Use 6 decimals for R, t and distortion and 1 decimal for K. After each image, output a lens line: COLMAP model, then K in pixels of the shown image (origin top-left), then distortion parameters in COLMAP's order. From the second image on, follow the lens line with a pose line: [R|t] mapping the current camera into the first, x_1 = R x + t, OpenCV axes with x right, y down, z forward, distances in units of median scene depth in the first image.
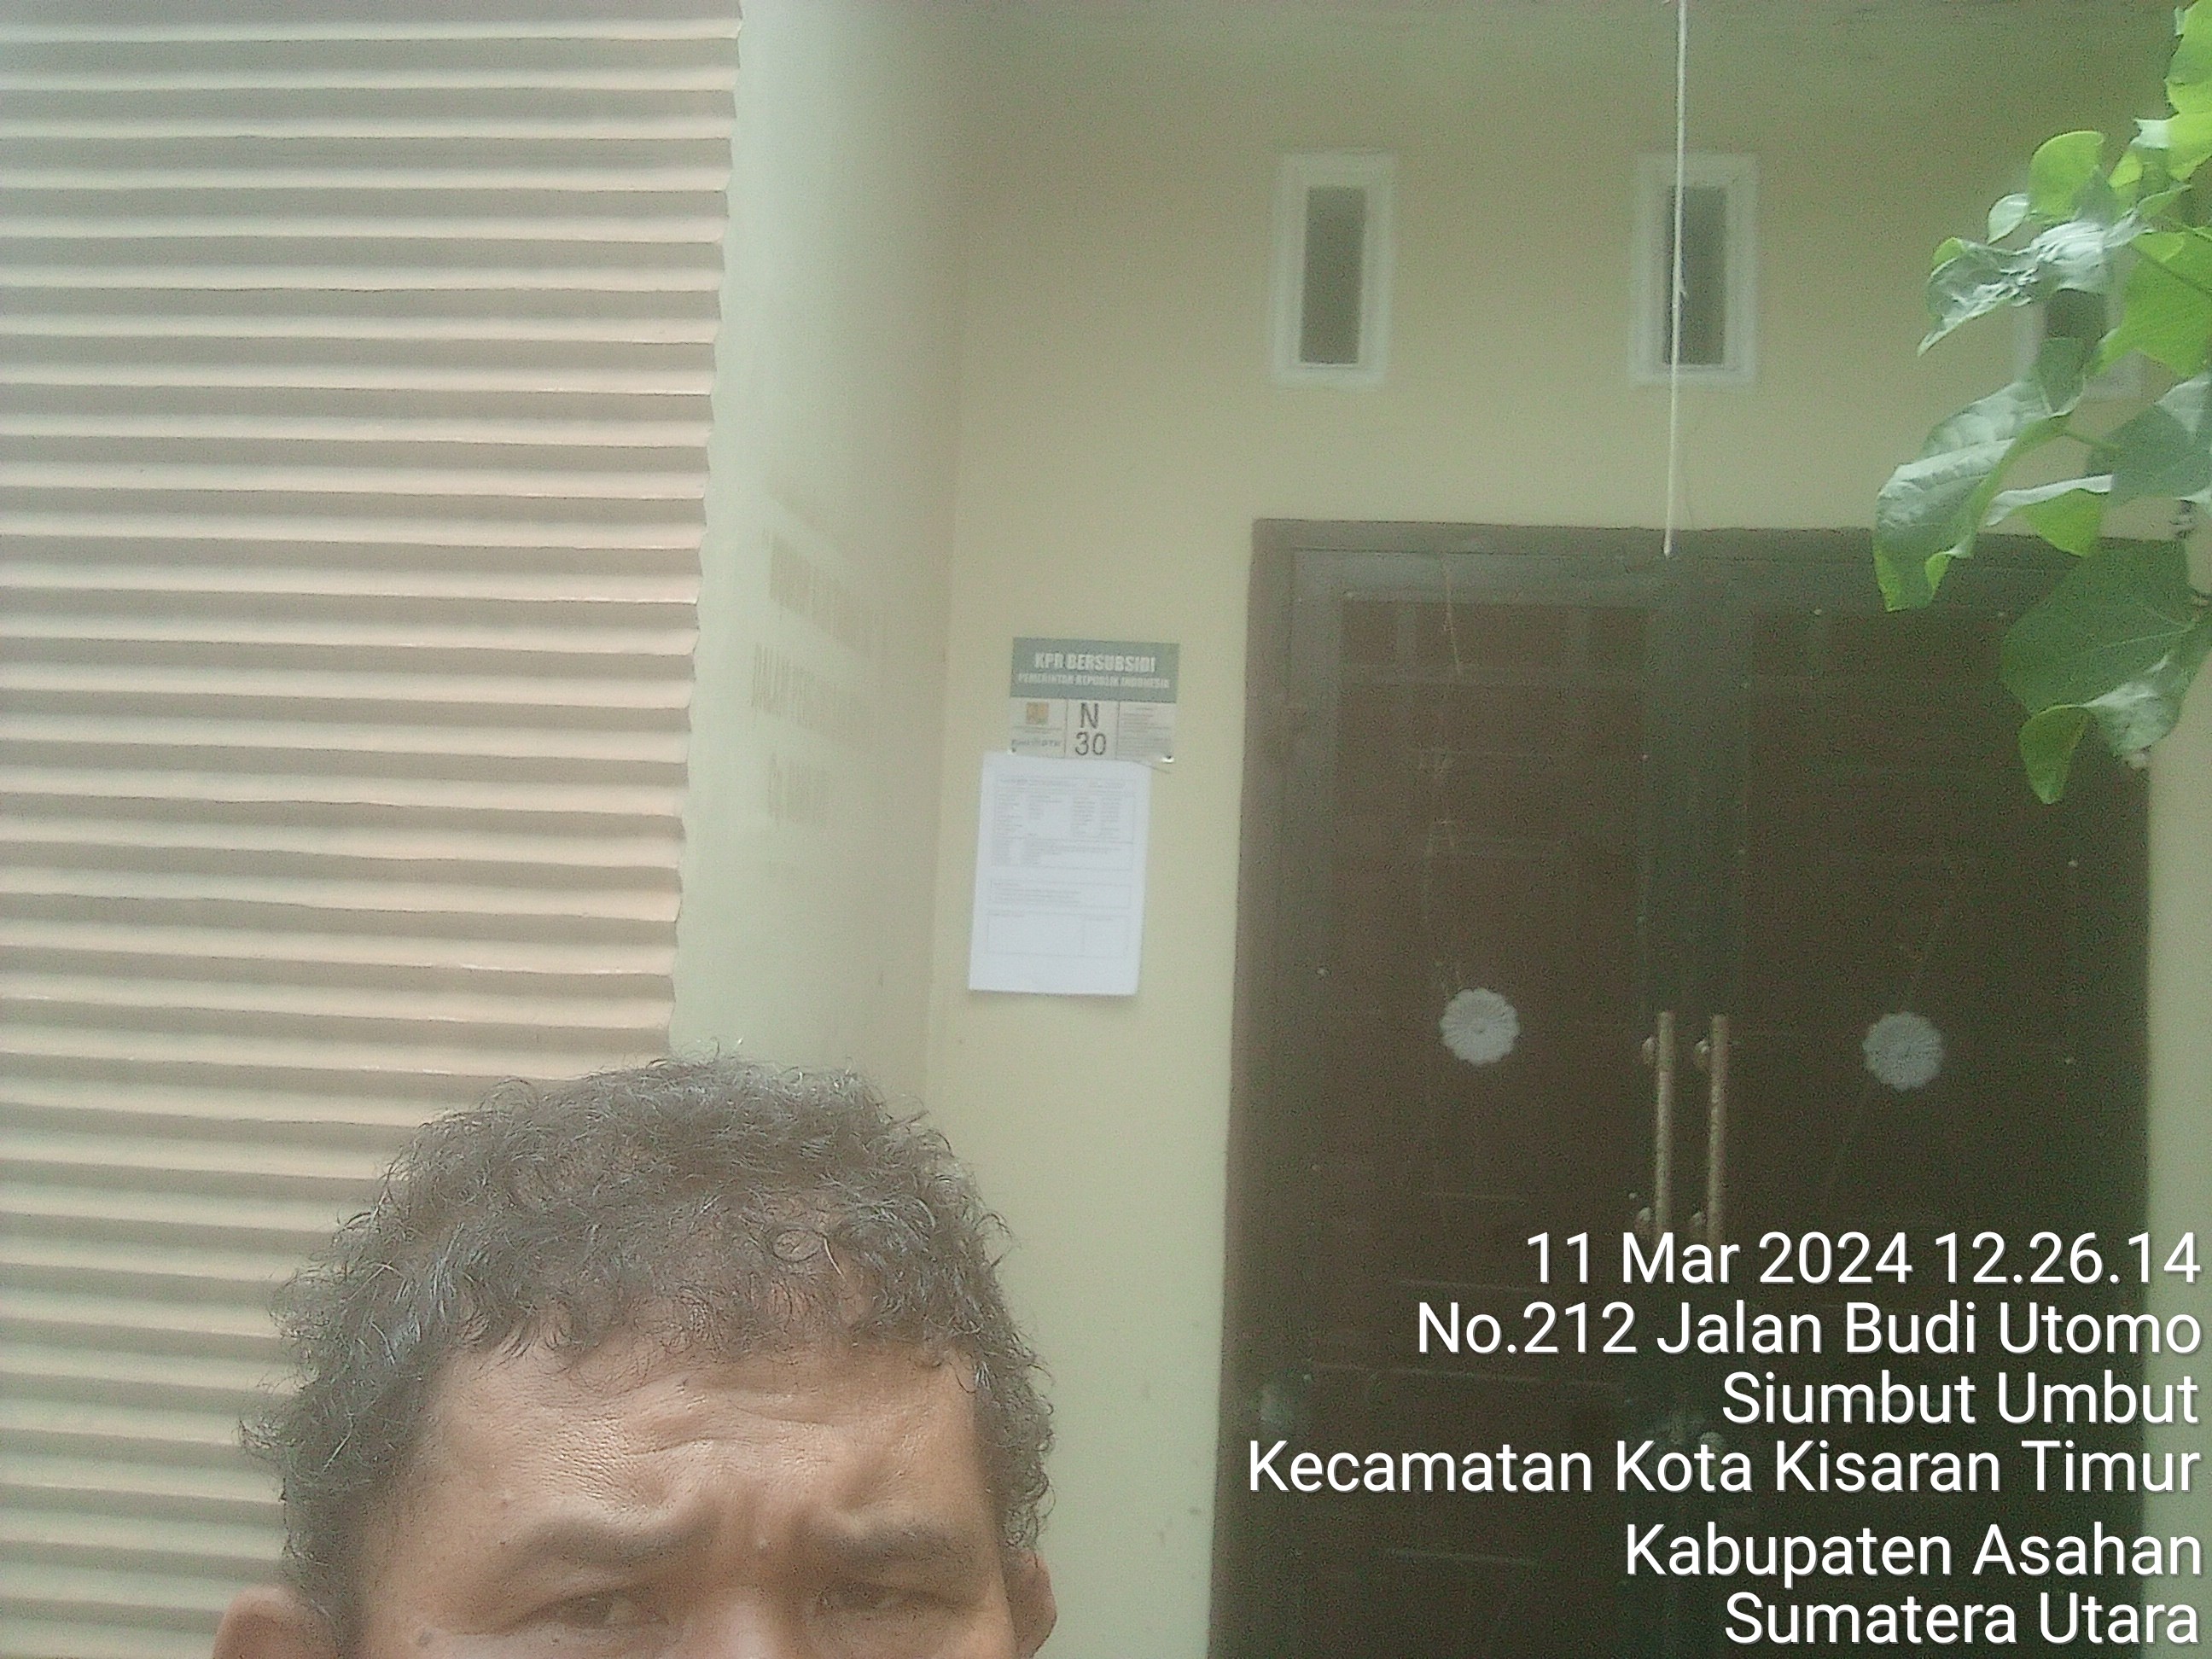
lens RADIAL K [[1973.5, 0, 1106.4], [0, 1973.5, 831.3], [0, 0, 1]] dist [0.000642, -0.000667]
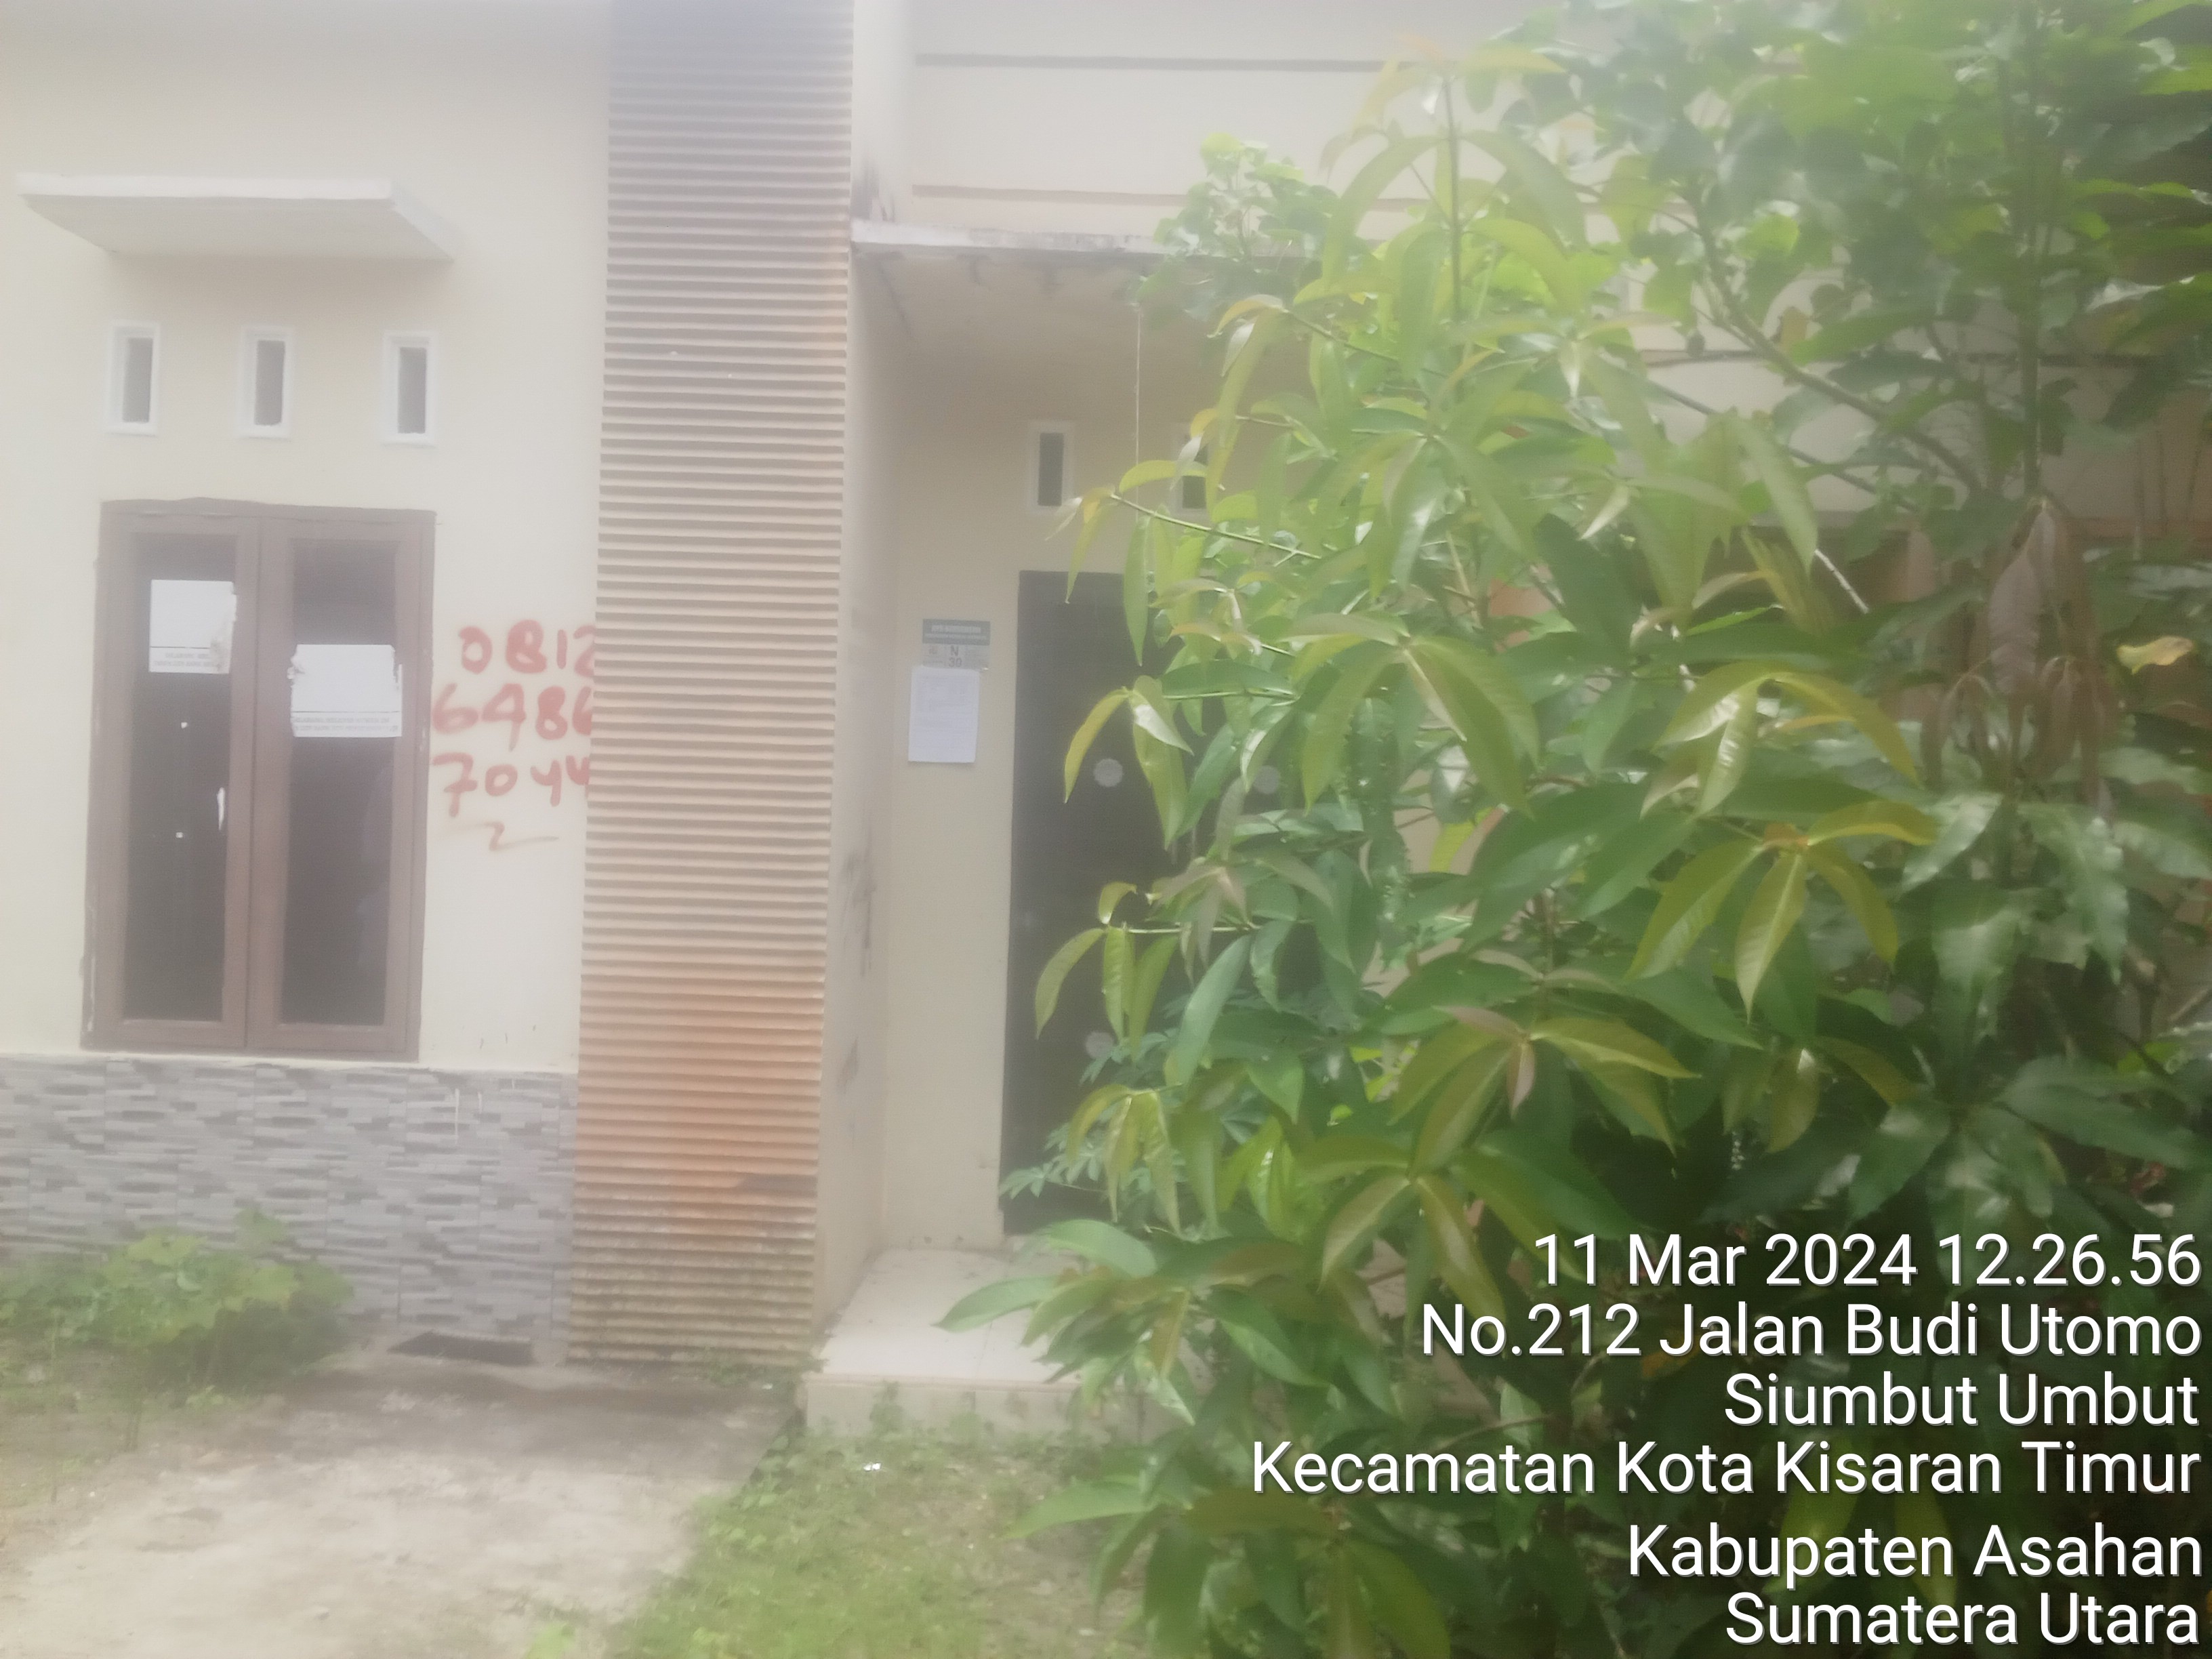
lens RADIAL K [[1822.0, 0, 1105.7], [0, 1822.0, 790.4], [0, 0, 1]] dist [0.101695, -0.169759]
pose [[0.997474, -0.013768, 0.069689, 0.019229], [0.009410, 0.998001, 0.062492, -0.025762], [-0.070410, -0.061678, 0.995609, -1.358797]]
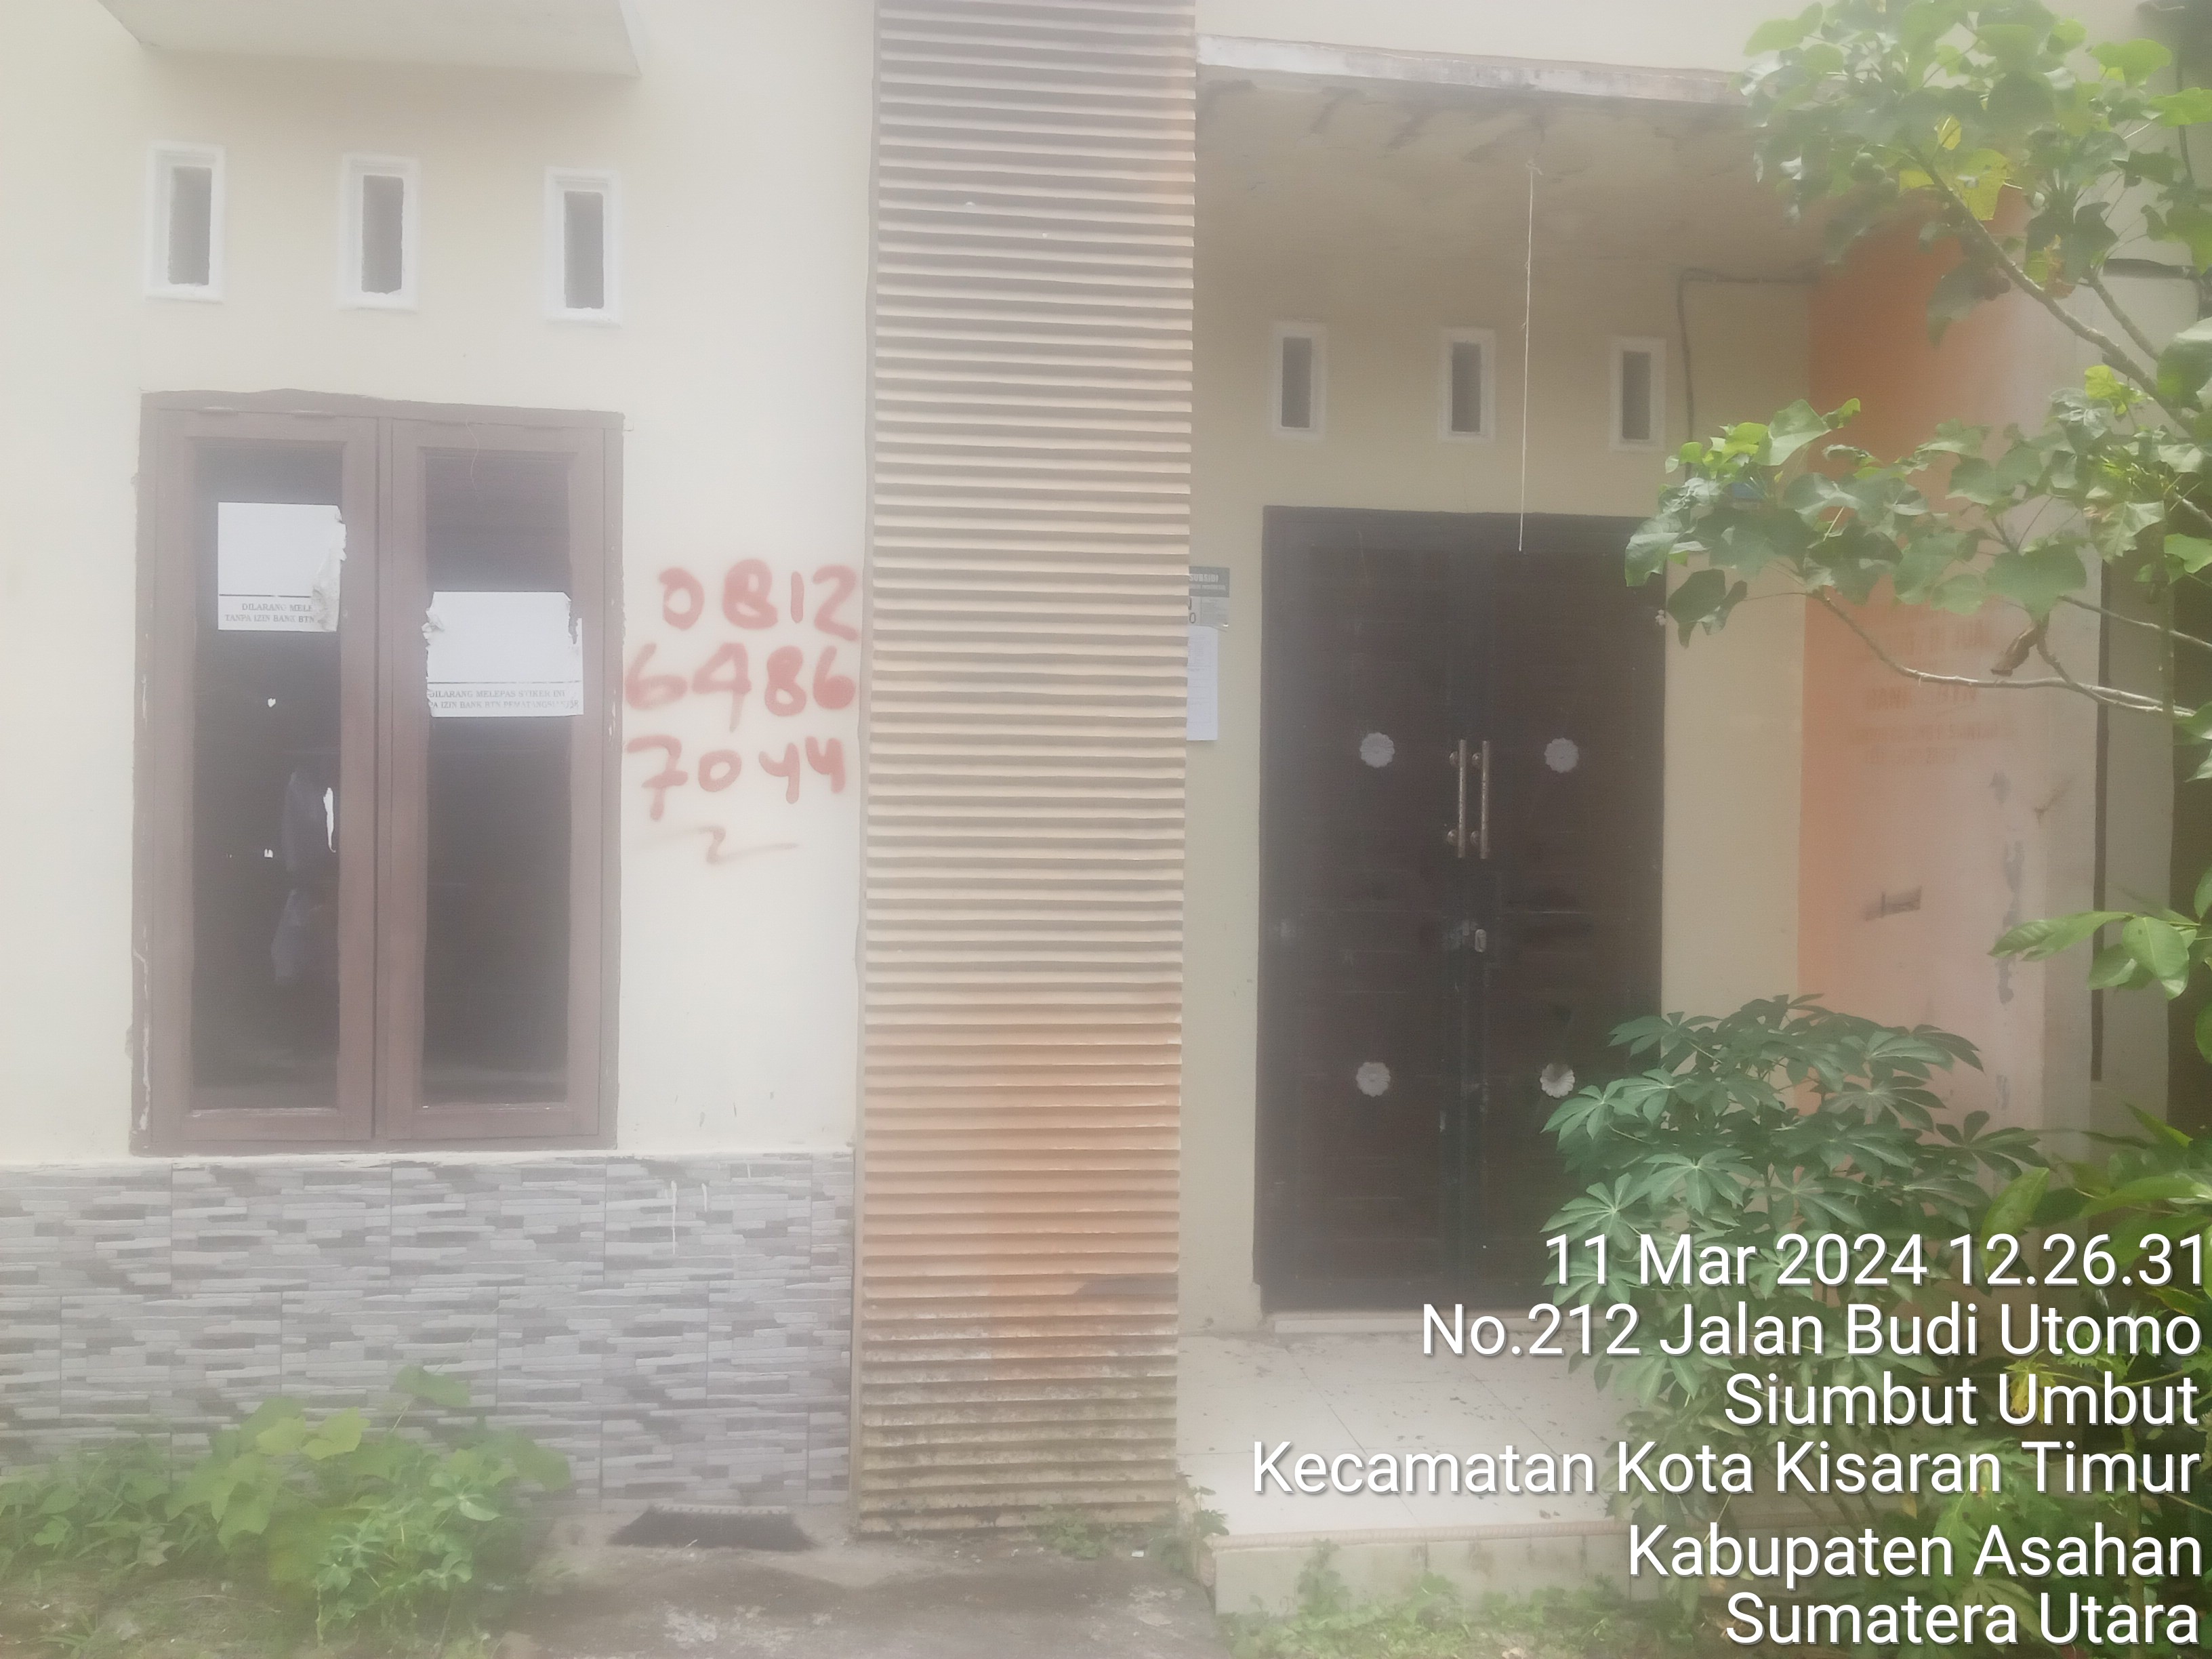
lens RADIAL K [[1810.0, 0, 1084.0], [0, 1810.0, 795.1], [0, 0, 1]] dist [0.102908, -0.177440]
pose [[0.972673, -0.034293, 0.229632, -0.569541], [0.017776, 0.997128, 0.073615, -0.002255], [-0.231497, -0.067521, 0.970490, -0.827386]]
